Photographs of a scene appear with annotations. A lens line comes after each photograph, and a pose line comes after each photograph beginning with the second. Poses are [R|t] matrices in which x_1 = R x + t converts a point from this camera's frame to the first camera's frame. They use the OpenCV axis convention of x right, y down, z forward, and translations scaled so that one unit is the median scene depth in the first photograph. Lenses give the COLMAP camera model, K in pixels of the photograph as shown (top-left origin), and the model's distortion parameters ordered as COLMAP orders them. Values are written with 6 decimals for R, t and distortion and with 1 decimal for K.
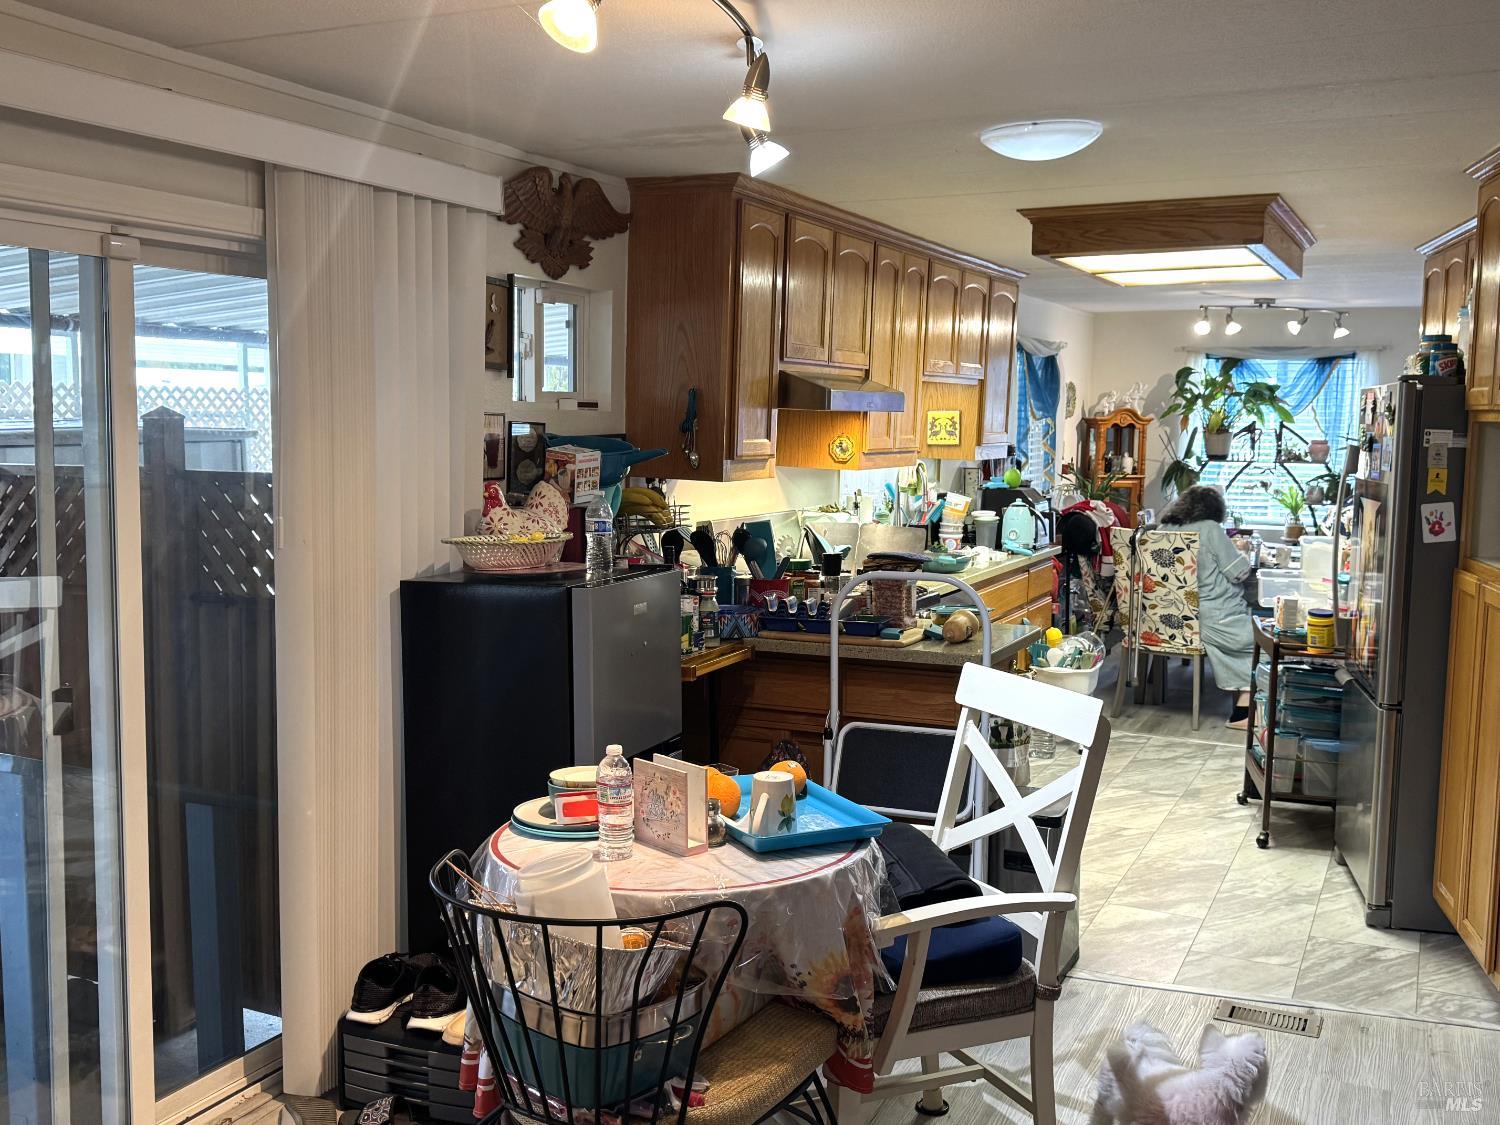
lens RADIAL K [[1477.3, 0, 749.4], [0, 1477.3, 563.6], [0, 0, 1]] dist [0.017139, 0.000000]
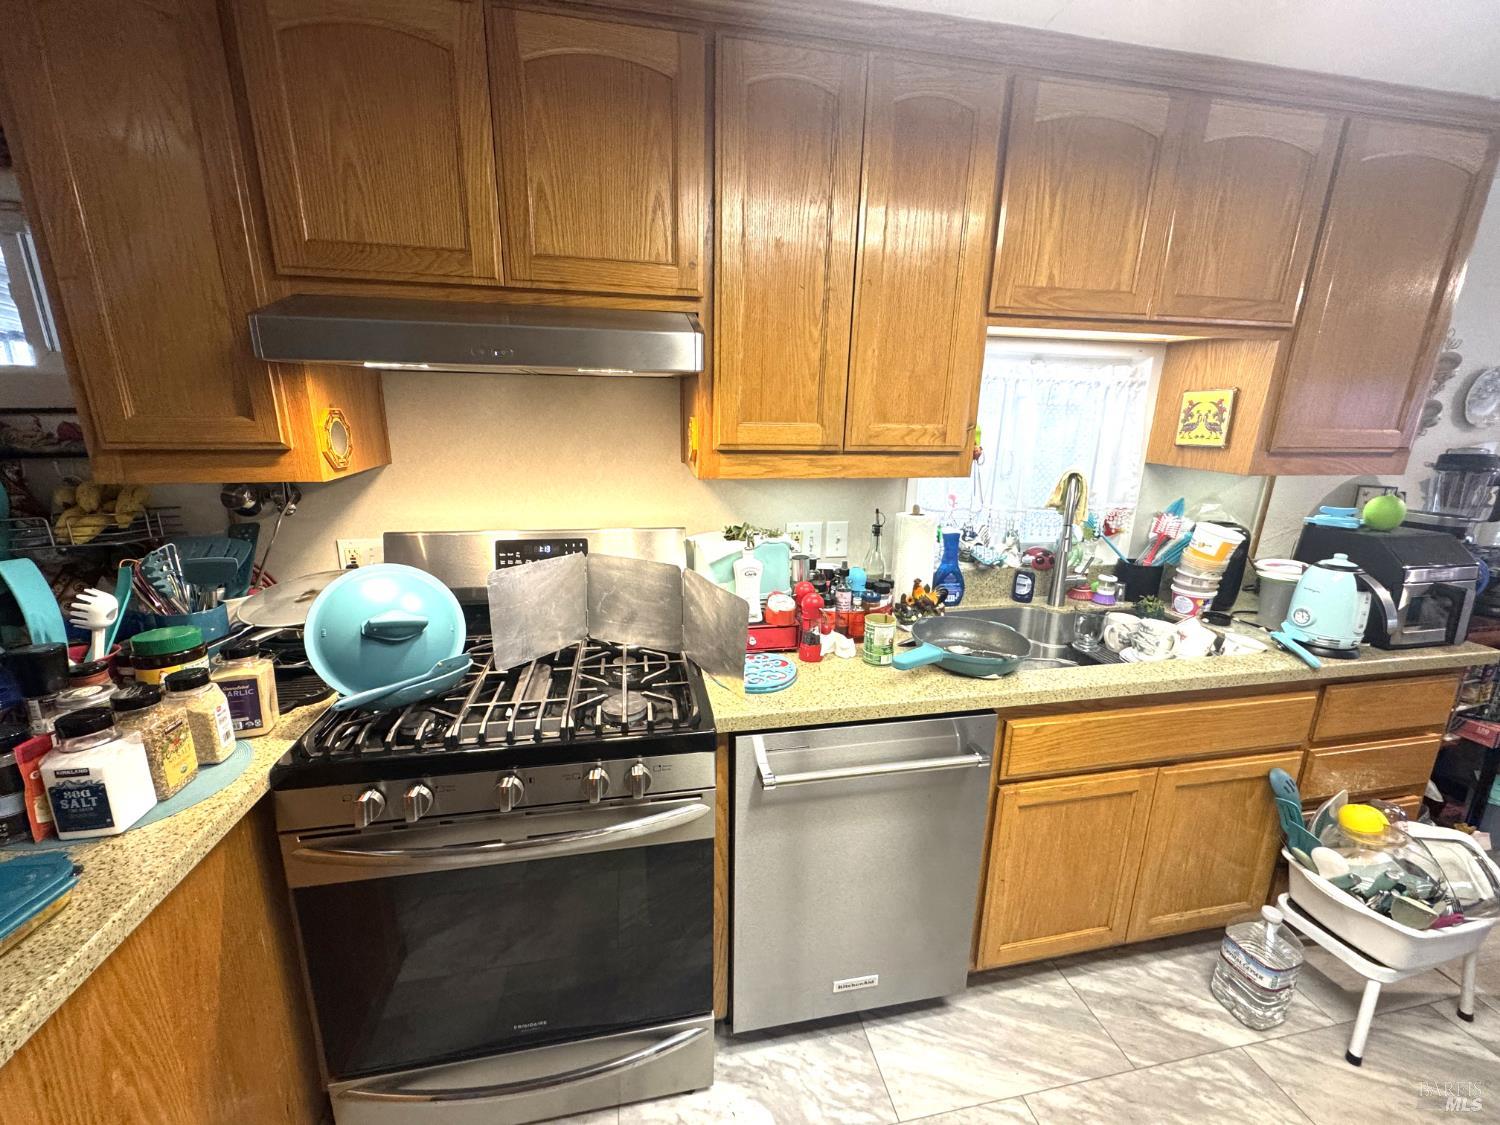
lens RADIAL K [[596.9, 0, 748.3], [0, 596.9, 561.1], [0, 0, 1]] dist [-0.000547, -0.000062]
pose [[0.590028, 0.196673, -0.783063, 0.229501], [-0.089650, 0.979839, 0.178545, -0.062289], [0.802390, -0.035145, 0.595764, 0.711399]]
